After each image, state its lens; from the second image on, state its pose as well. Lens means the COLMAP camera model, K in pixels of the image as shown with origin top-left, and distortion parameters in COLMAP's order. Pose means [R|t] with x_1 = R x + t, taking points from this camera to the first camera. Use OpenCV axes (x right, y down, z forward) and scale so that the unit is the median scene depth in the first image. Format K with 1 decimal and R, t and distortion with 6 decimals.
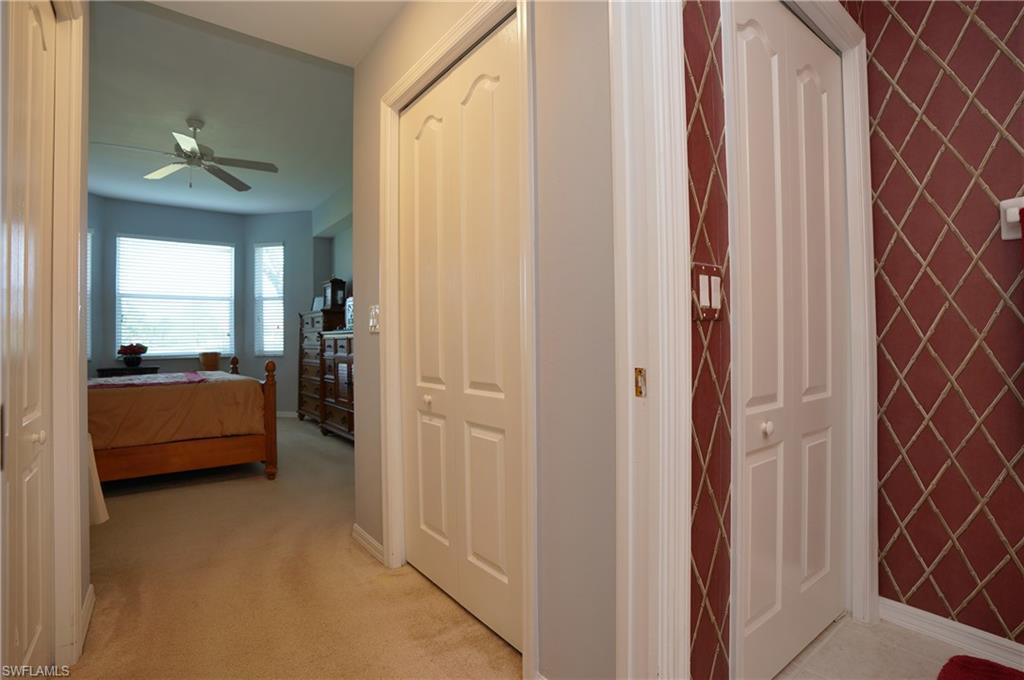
lens RADIAL K [[481.4, 0, 506.4], [0, 481.4, 337.5], [0, 0, 1]] dist [-0.059150, 0.022734]
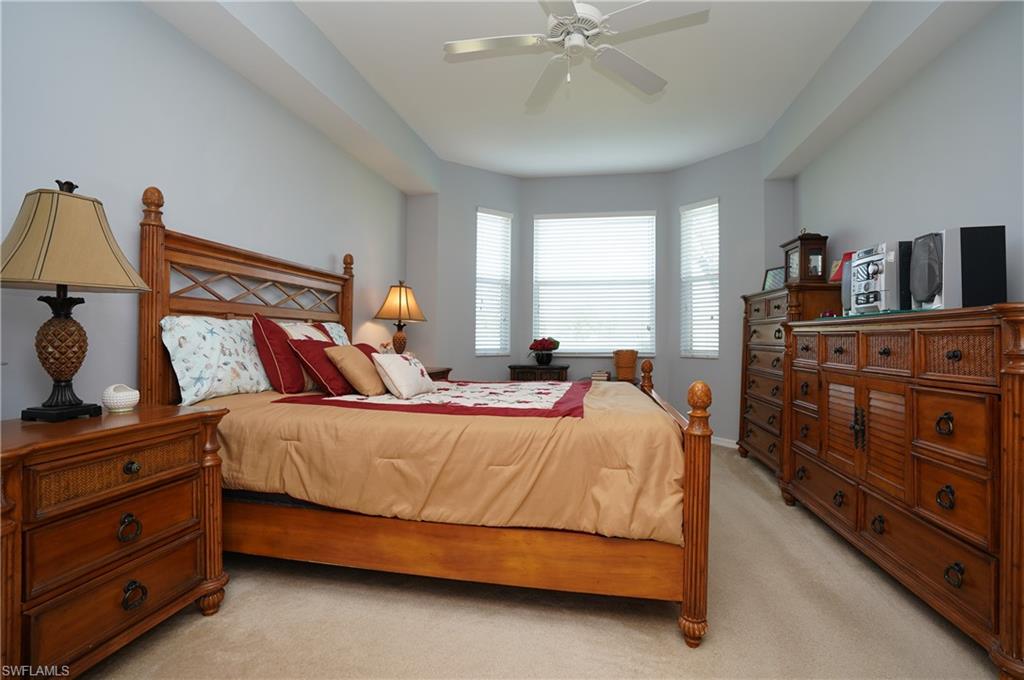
lens RADIAL K [[481.4, 0, 506.4], [0, 481.4, 337.5], [0, 0, 1]] dist [-0.059150, 0.022734]
pose [[0.660449, 0.014765, -0.750726, -0.174279], [-0.008620, 0.999890, 0.012082, 0.002444], [0.750821, -0.001509, 0.660504, 0.351653]]
